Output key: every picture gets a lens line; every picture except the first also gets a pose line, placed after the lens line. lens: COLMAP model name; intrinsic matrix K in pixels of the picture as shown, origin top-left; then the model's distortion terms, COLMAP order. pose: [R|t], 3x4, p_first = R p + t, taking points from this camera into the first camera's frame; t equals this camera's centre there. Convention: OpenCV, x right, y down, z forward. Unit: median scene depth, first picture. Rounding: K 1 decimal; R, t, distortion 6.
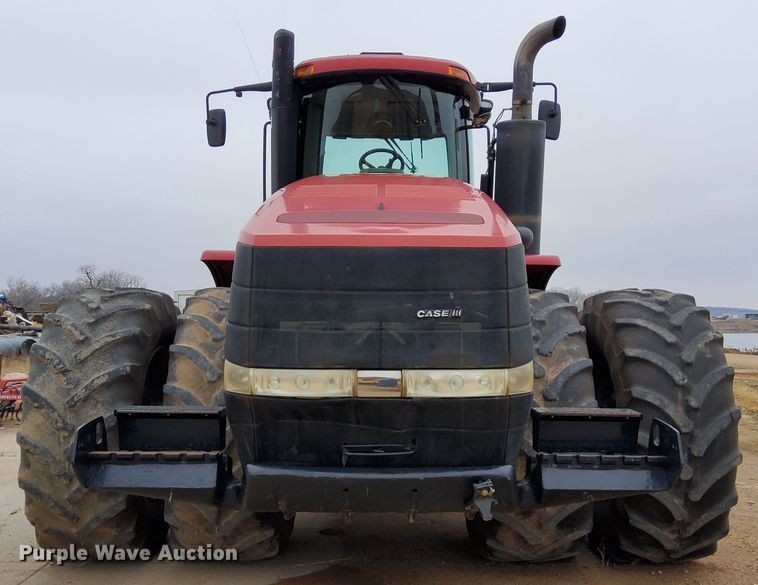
lens RADIAL K [[807.2, 0, 381.7], [0, 807.2, 299.3], [0, 0, 1]] dist [0.064121, 0.000000]
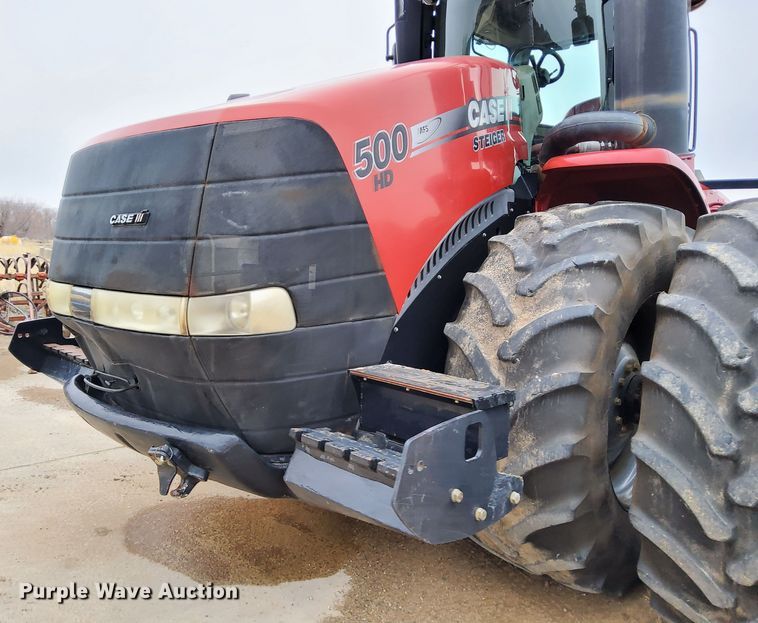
lens RADIAL K [[629.6, 0, 376.2], [0, 629.6, 305.3], [0, 0, 1]] dist [0.031810, -0.042652]
pose [[0.702713, 0.077419, -0.707248, 0.496135], [-0.009791, 0.995020, 0.099192, 0.027634], [0.711406, -0.062779, 0.699972, 0.553789]]
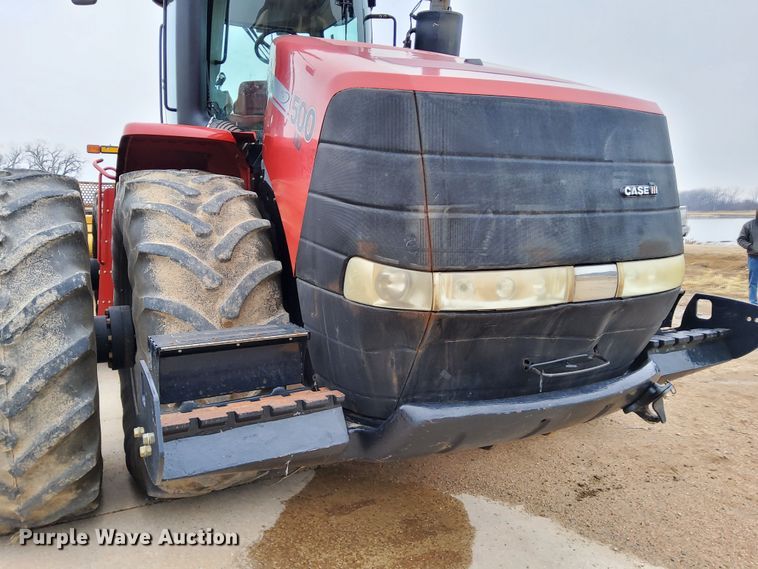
lens RADIAL K [[565.1, 0, 358.9], [0, 565.1, 271.8], [0, 0, 1]] dist [0.035948, -0.026908]
pose [[0.892804, -0.062748, 0.446054, -0.324228], [0.007218, 0.992116, 0.125118, 0.018413], [-0.450388, -0.108486, 0.886217, 0.456229]]
